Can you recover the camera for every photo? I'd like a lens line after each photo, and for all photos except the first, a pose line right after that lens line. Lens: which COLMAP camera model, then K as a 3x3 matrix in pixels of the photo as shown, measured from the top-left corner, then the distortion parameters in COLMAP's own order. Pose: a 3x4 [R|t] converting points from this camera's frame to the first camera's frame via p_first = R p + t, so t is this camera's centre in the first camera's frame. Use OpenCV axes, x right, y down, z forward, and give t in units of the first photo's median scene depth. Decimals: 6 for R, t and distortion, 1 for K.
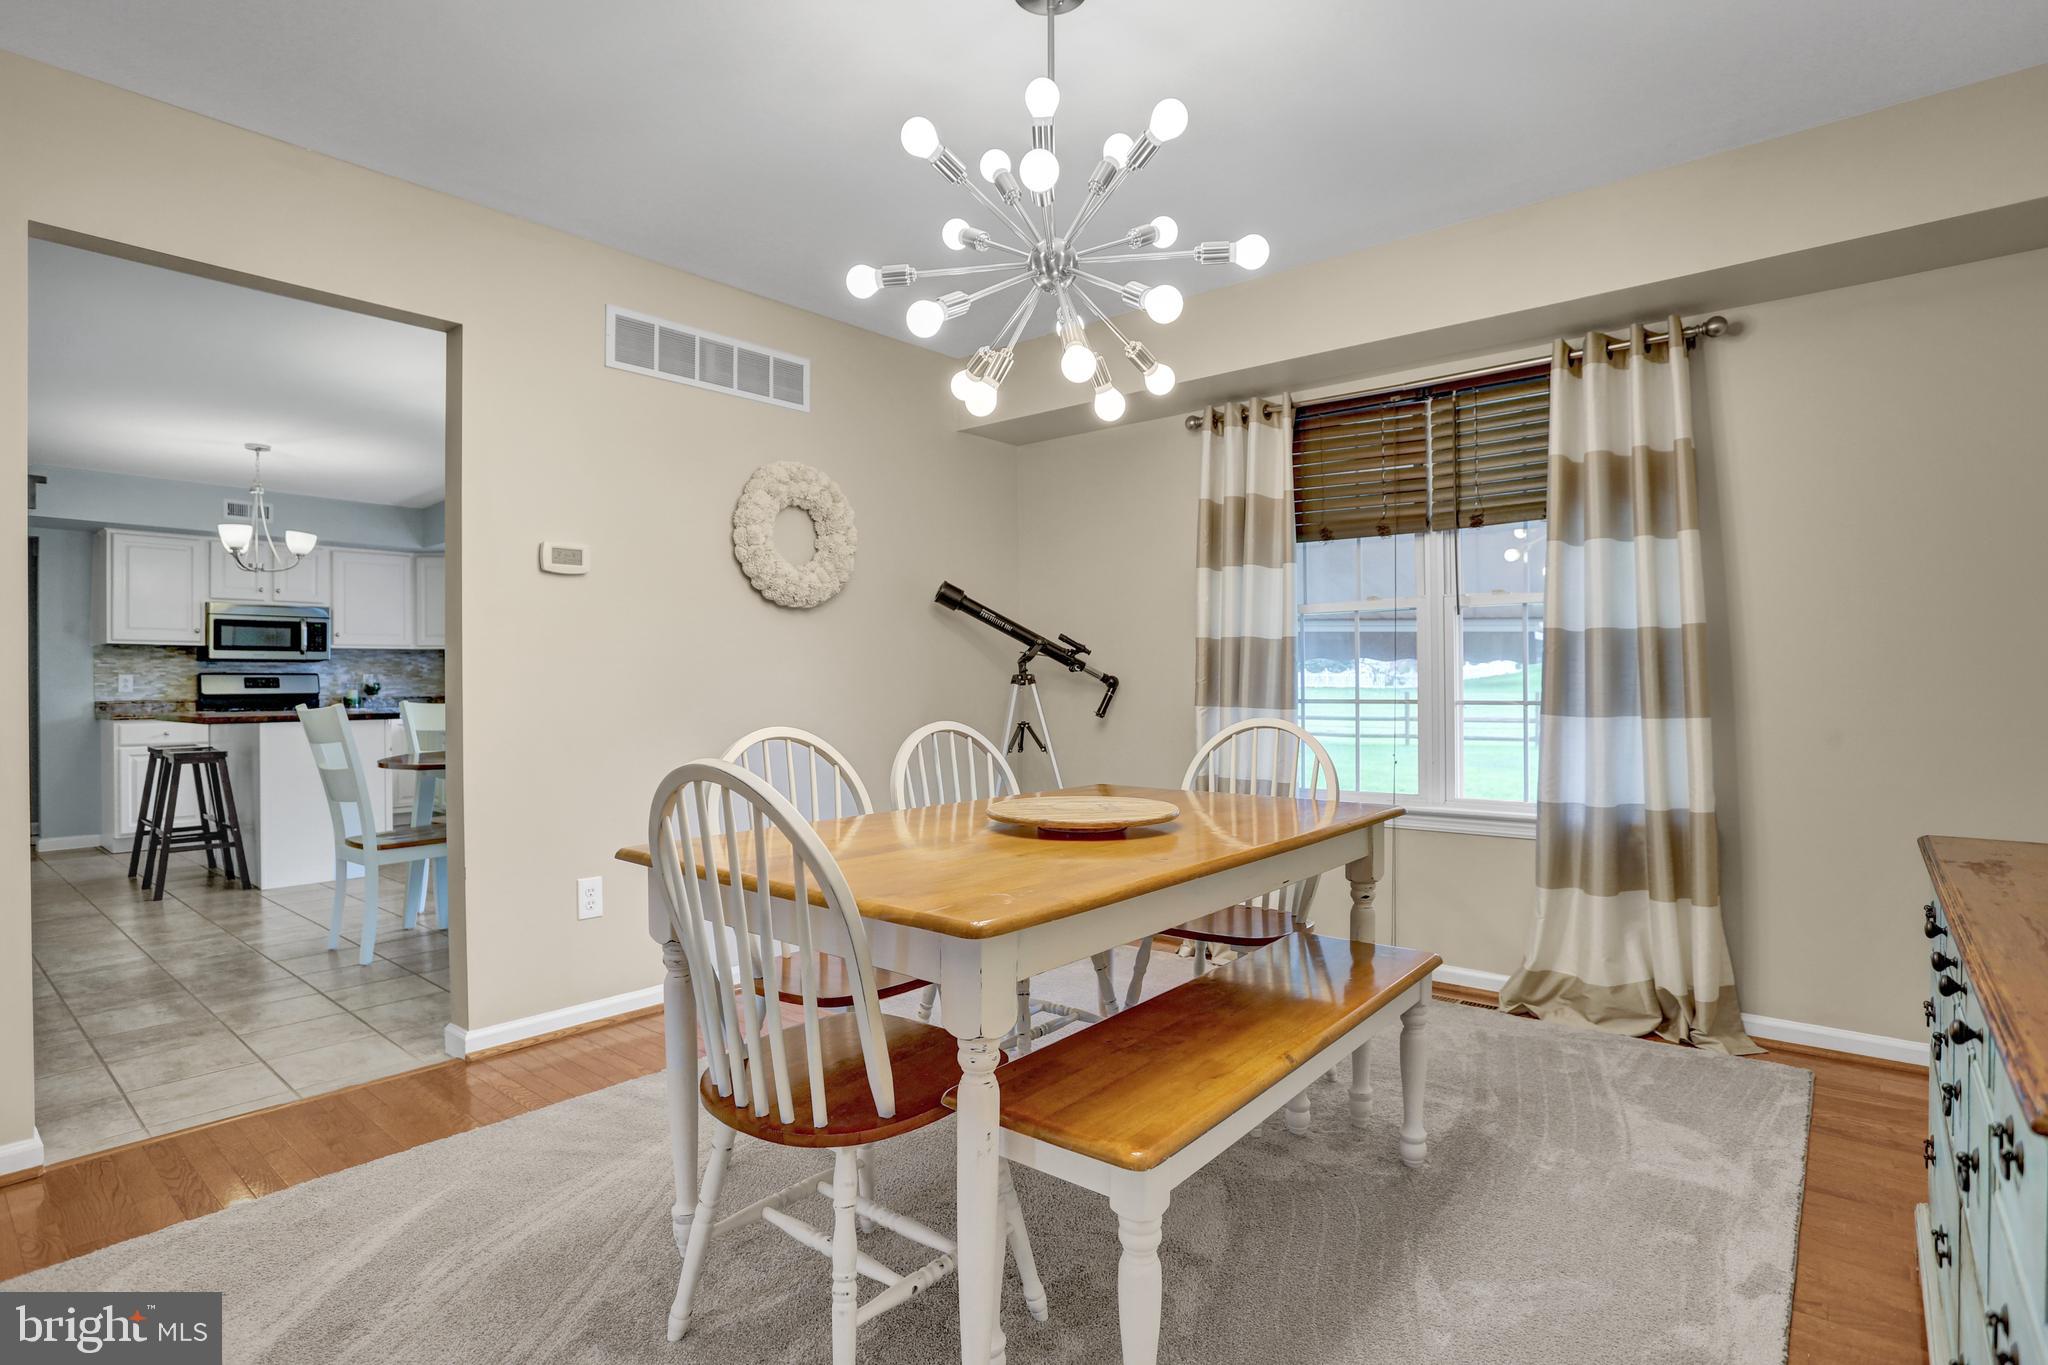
lens RADIAL K [[1036.6, 0, 1030.5], [0, 1036.6, 680.3], [0, 0, 1]] dist [-0.080439, 0.036689]
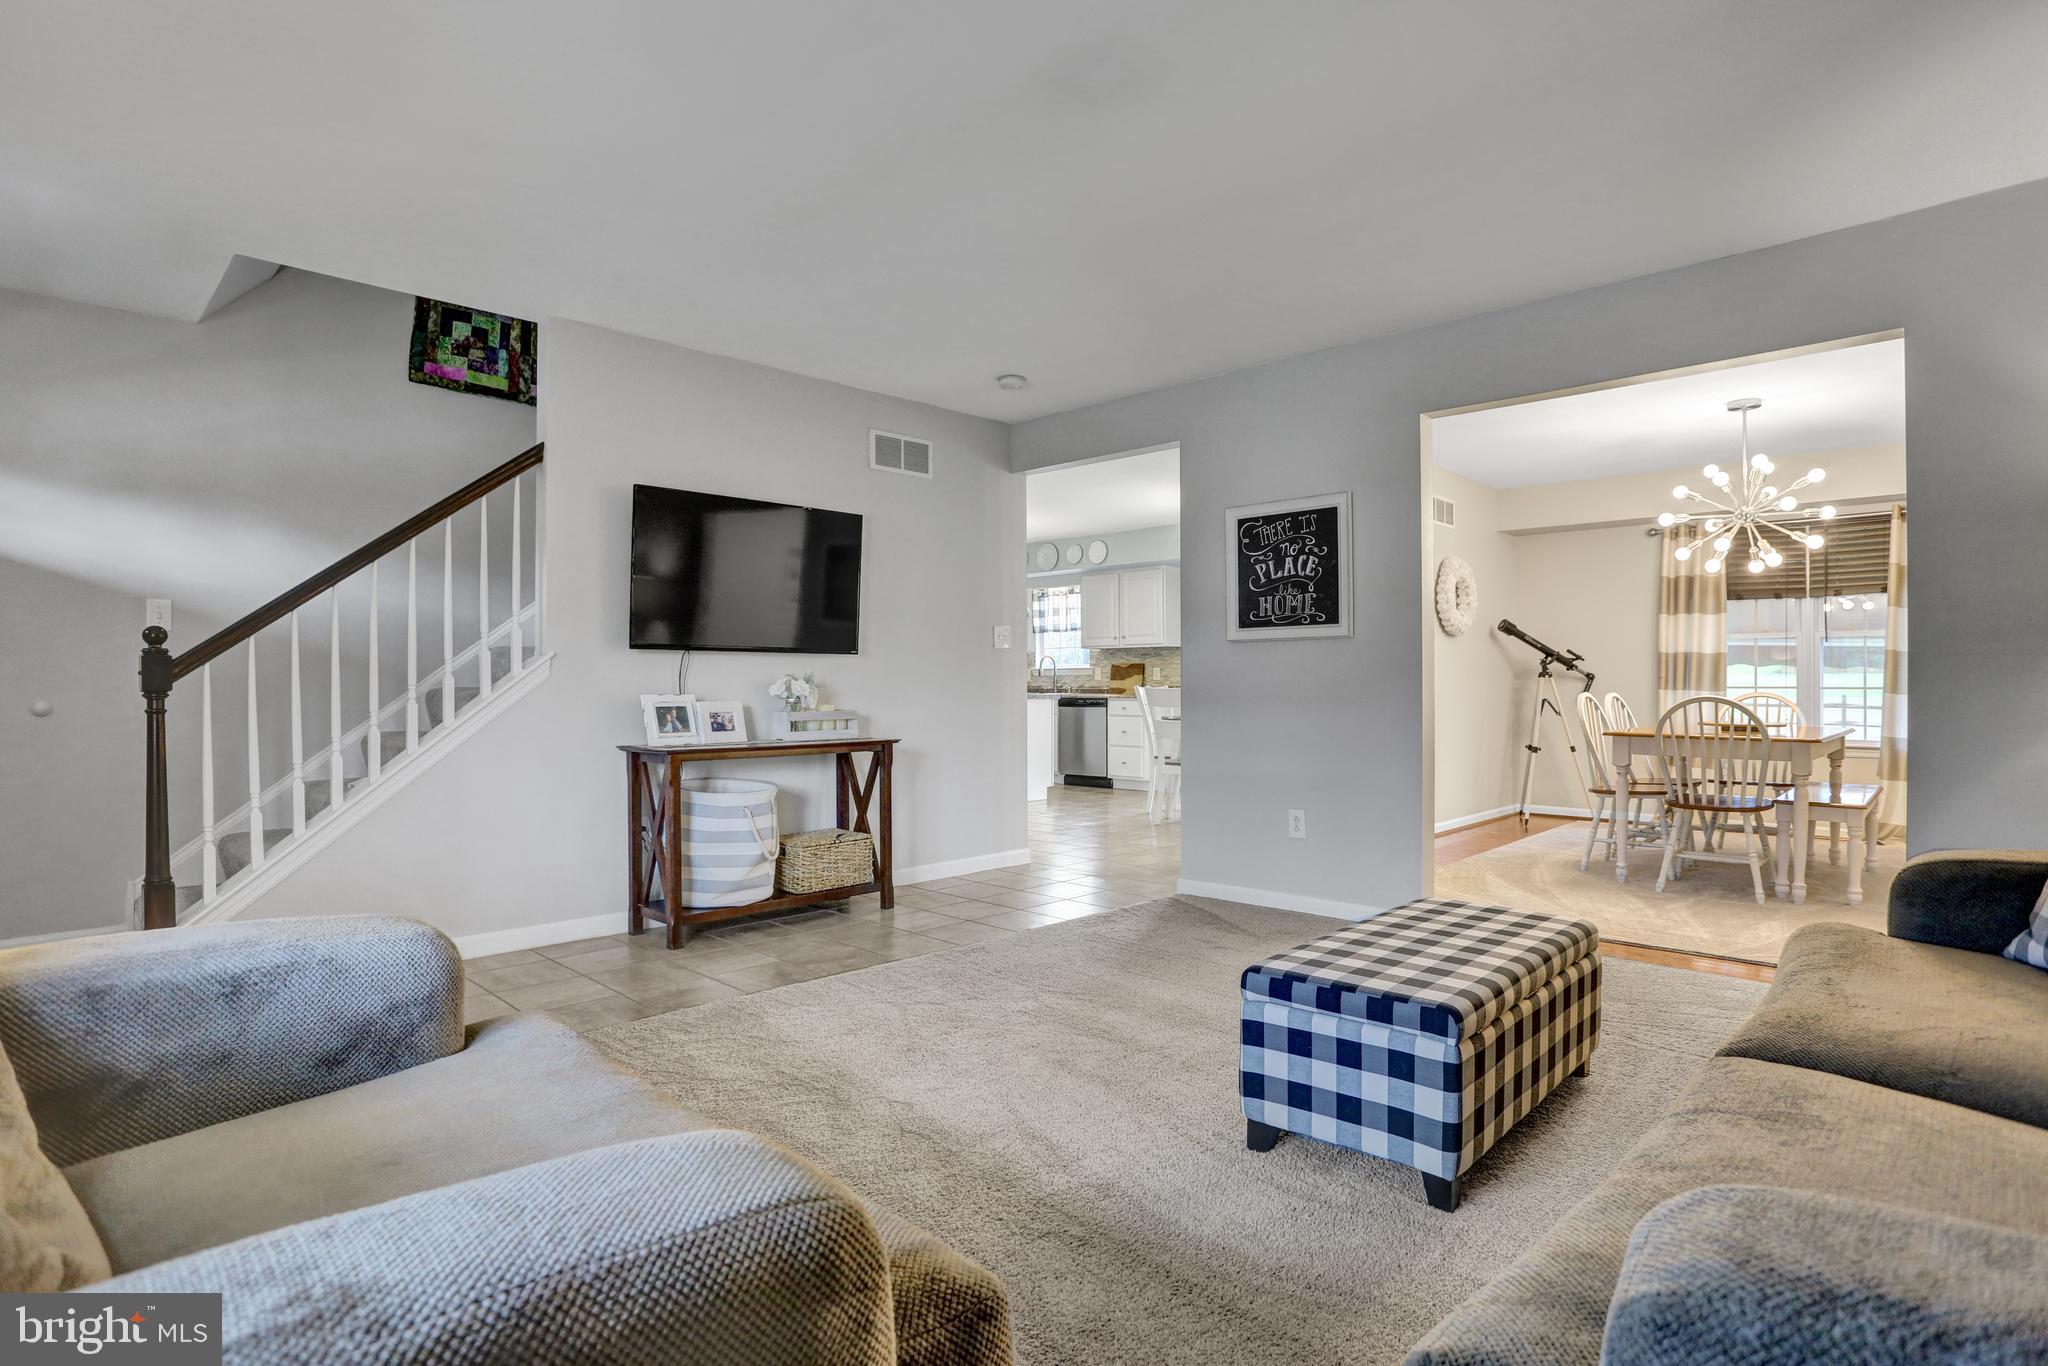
lens RADIAL K [[1061.2, 0, 1024.0], [0, 1061.2, 683.0], [0, 0, 1]] dist [0.000832, 0.000348]
pose [[0.996959, 0.008893, -0.077420, -0.551882], [-0.008838, 0.999960, 0.001046, 0.014491], [0.077426, -0.000358, 0.996998, -0.652534]]
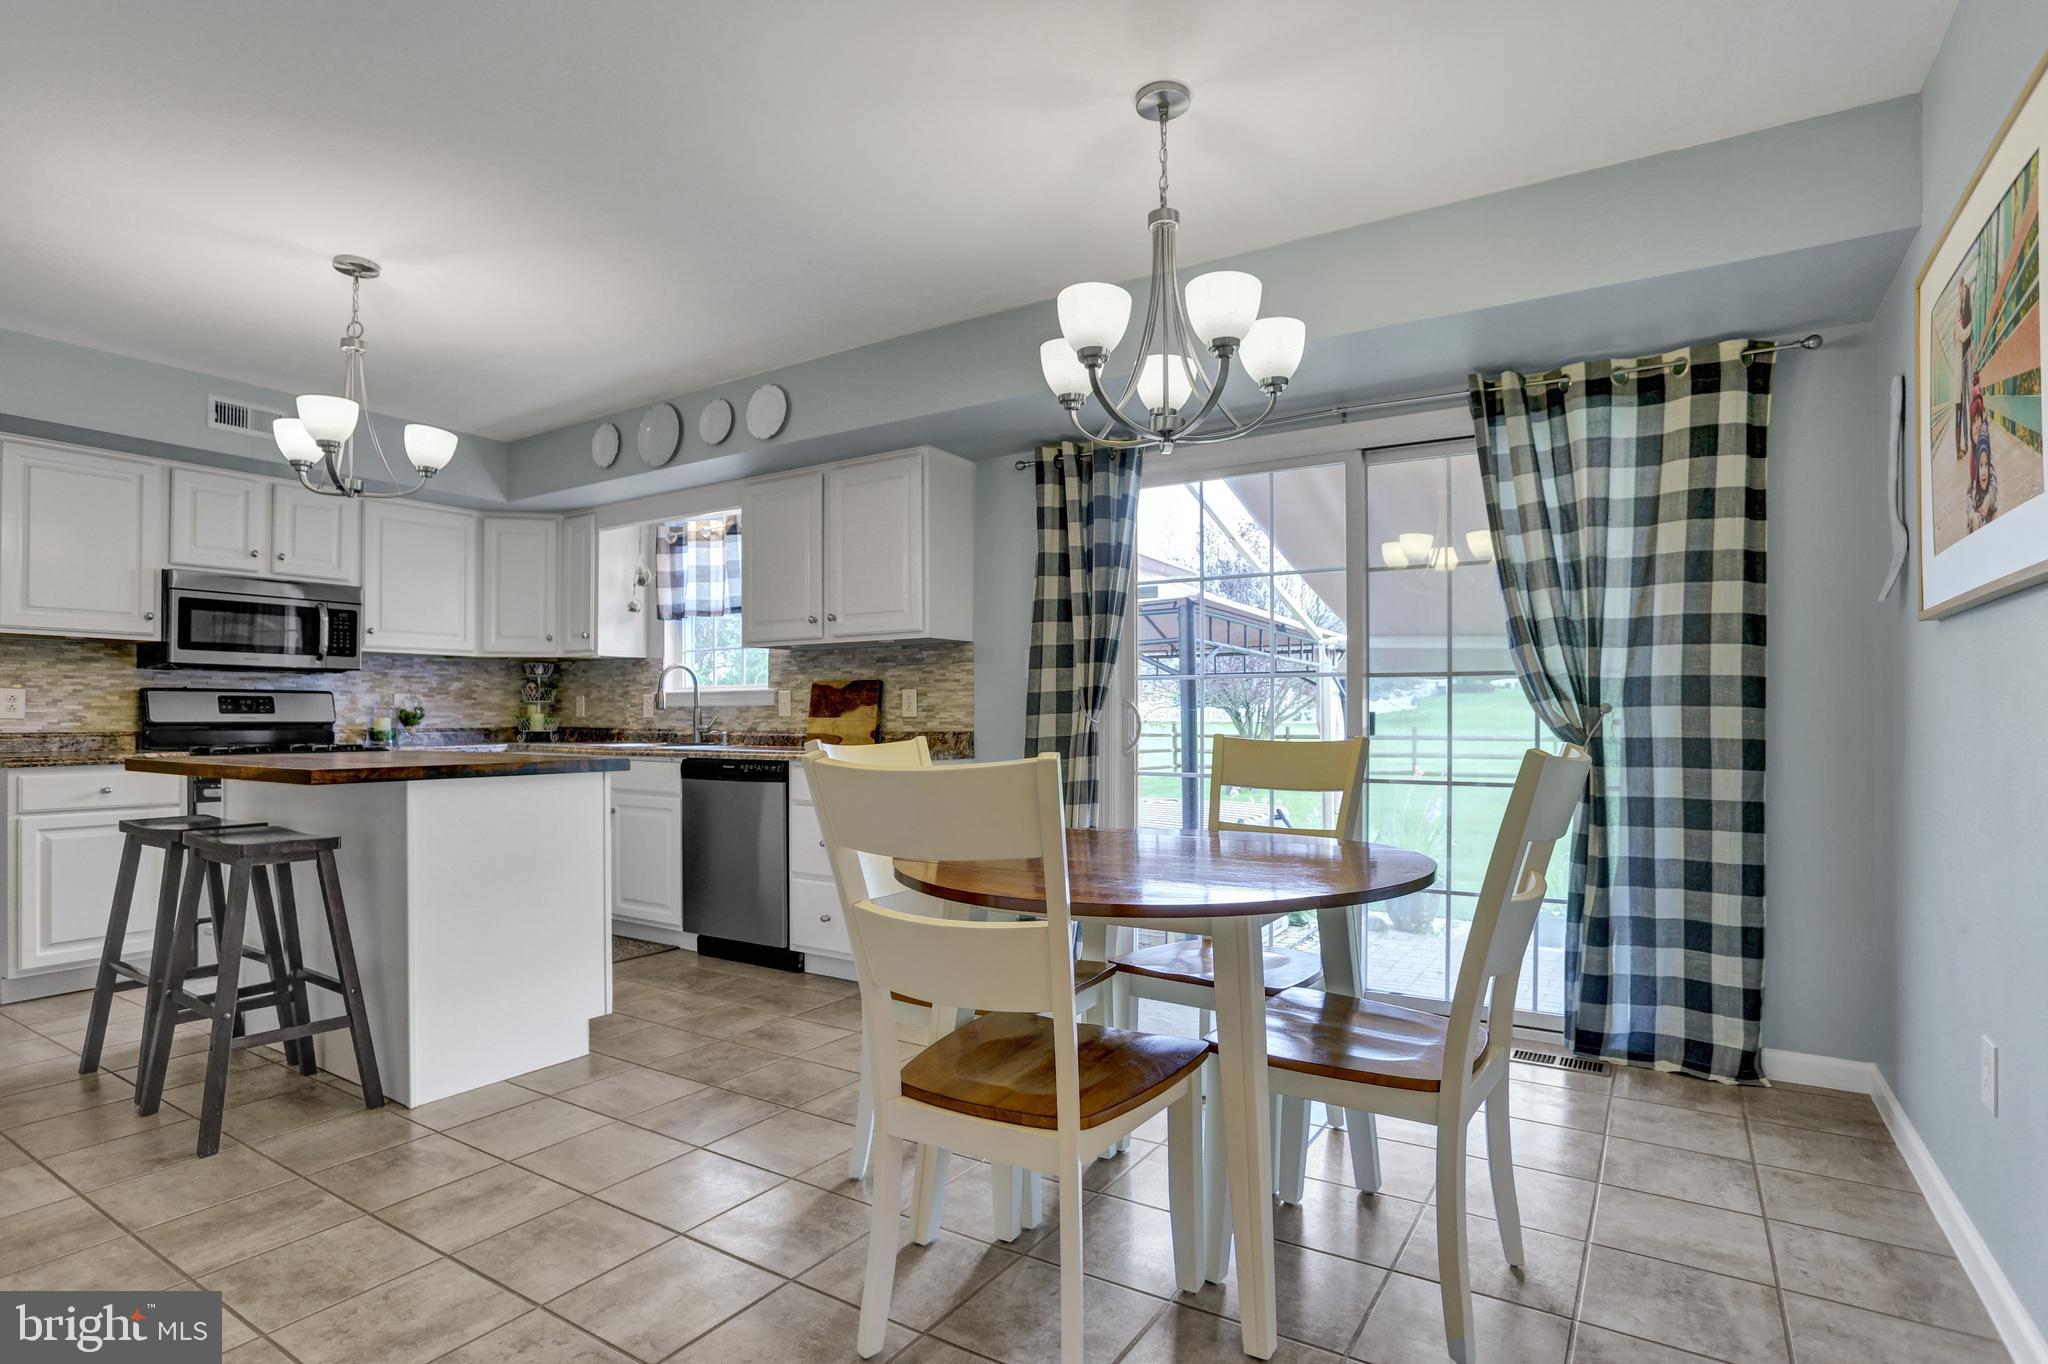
lens RADIAL K [[1021.2, 0, 1023.6], [0, 1021.2, 707.2], [0, 0, 1]] dist [-0.047934, 0.020752]
pose [[0.990369, 0.007325, 0.138259, -0.485826], [-0.006322, 0.999950, -0.007692, 0.007412], [-0.138308, 0.006743, 0.990366, 0.411933]]
